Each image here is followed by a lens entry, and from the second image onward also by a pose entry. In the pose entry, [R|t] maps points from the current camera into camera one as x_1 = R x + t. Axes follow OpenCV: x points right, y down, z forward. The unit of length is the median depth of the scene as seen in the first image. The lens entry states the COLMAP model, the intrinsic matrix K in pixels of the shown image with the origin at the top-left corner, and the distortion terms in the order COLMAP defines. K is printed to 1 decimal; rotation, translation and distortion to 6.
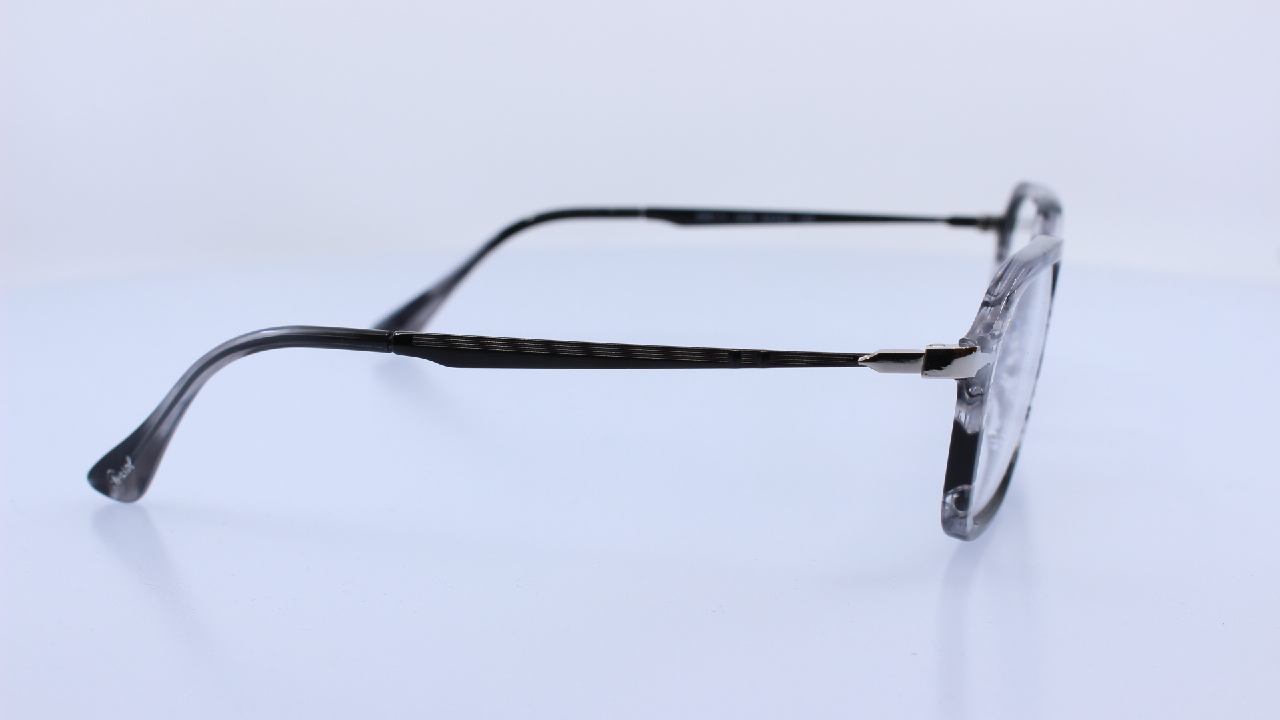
lens RADIAL K [[1686.0, 0, 644.4], [0, 1686.0, 359.7], [0, 0, 1]] dist [-0.083933, 0.000000]
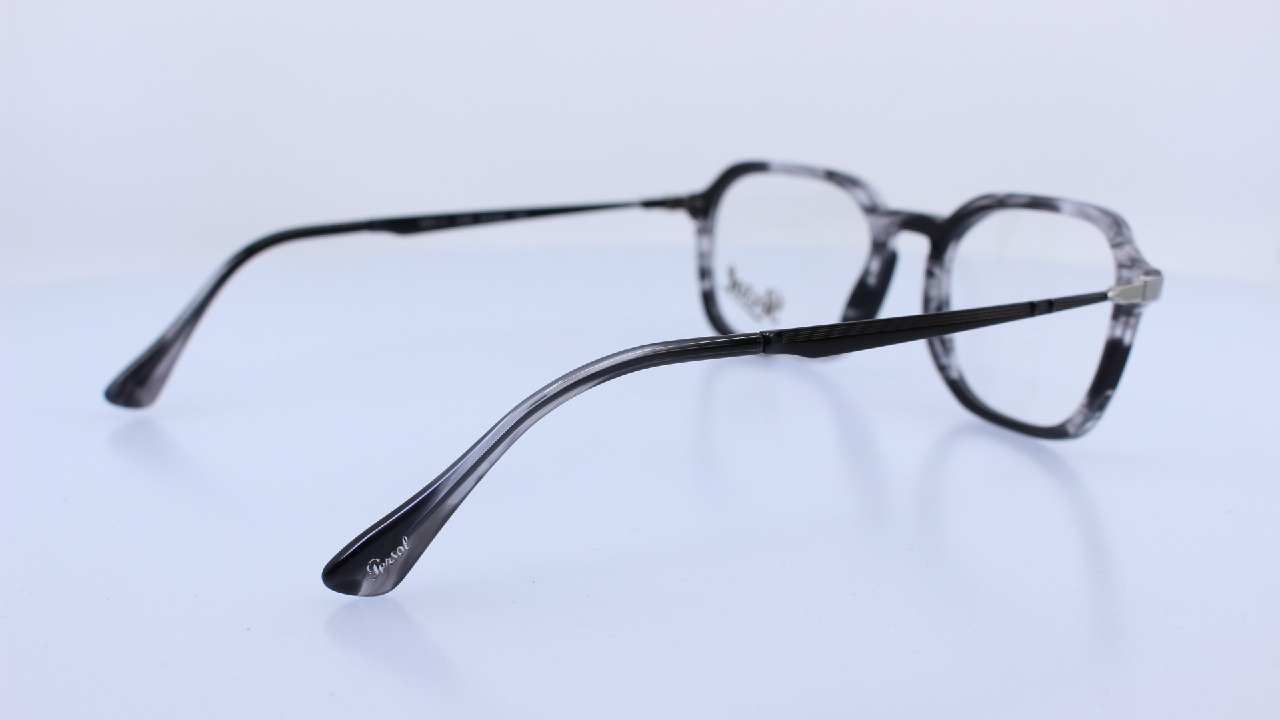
lens RADIAL K [[1686.0, 0, 642.5], [0, 1686.0, 355.2], [0, 0, 1]] dist [-0.083933, 0.000000]
pose [[0.709176, -0.141274, 0.690732, -0.597622], [0.146933, 0.987821, 0.051180, -0.043199], [-0.689551, 0.065195, 0.721297, 0.227511]]
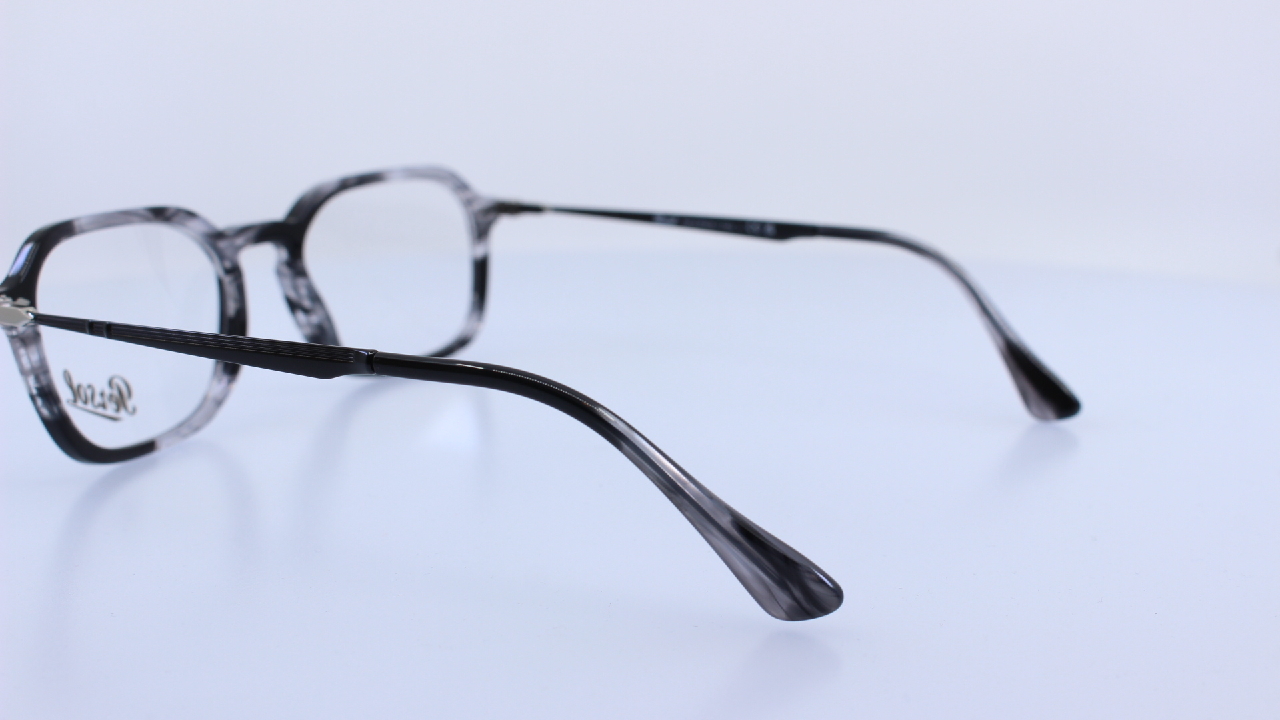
lens RADIAL K [[1686.0, 0, 646.6], [0, 1686.0, 360.8], [0, 0, 1]] dist [-0.083933, 0.000000]
pose [[-0.966951, -0.040990, 0.251644, -0.258620], [0.065058, 0.914651, 0.398974, -0.340604], [-0.246520, 0.402160, -0.881757, 1.609713]]
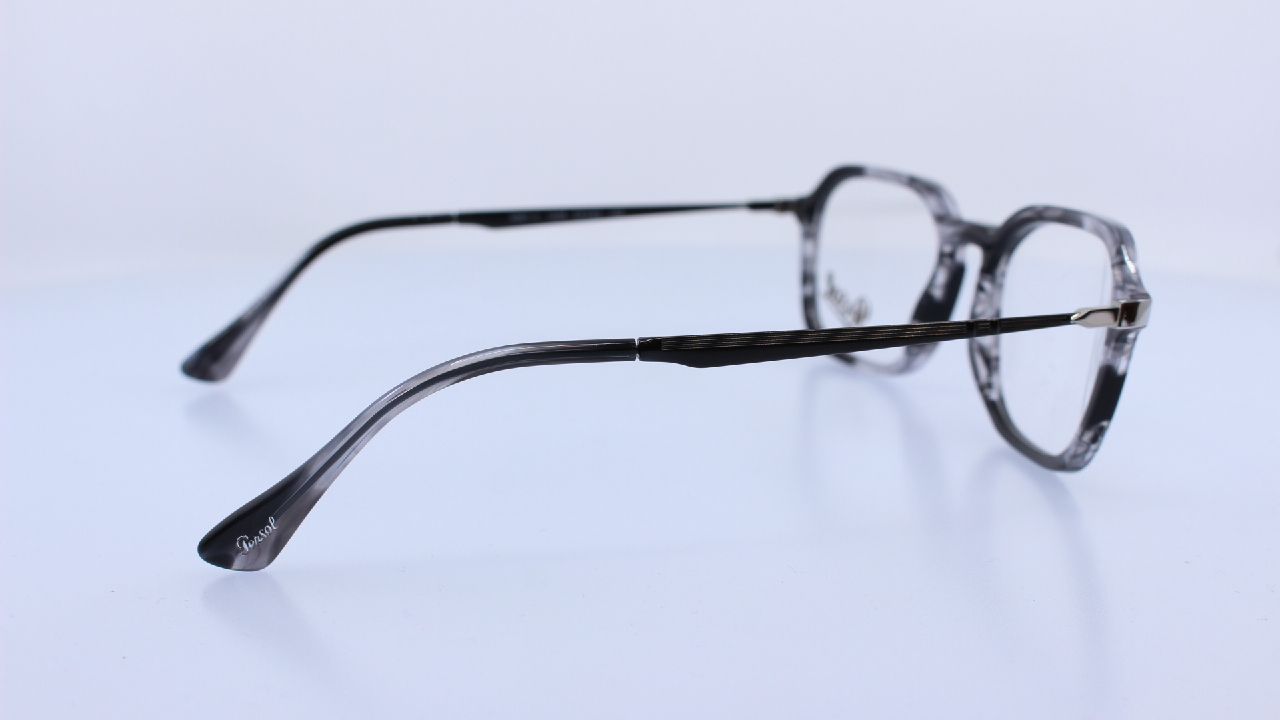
lens RADIAL K [[1686.0, 0, 639.9], [0, 1686.0, 364.3], [0, 0, 1]] dist [-0.083933, 0.000000]
pose [[0.867418, -0.103639, 0.486666, -0.422162], [0.103962, 0.994230, 0.026428, -0.018431], [-0.486597, 0.027671, 0.873188, 0.101253]]
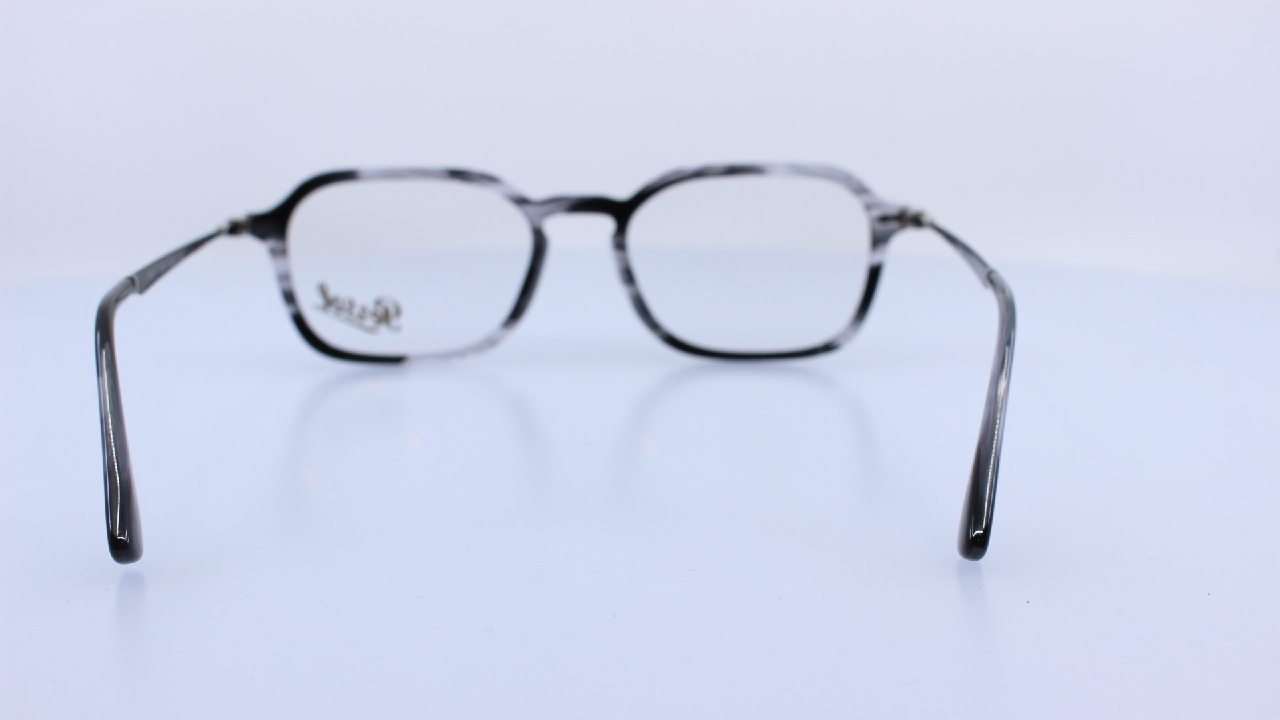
lens RADIAL K [[1686.0, 0, 641.4], [0, 1686.0, 358.1], [0, 0, 1]] dist [-0.083933, 0.000000]
pose [[-0.255194, -0.189036, 0.948231, -0.837295], [0.209870, 0.946492, 0.245170, -0.205921], [-0.943838, 0.261571, -0.201867, 1.011664]]
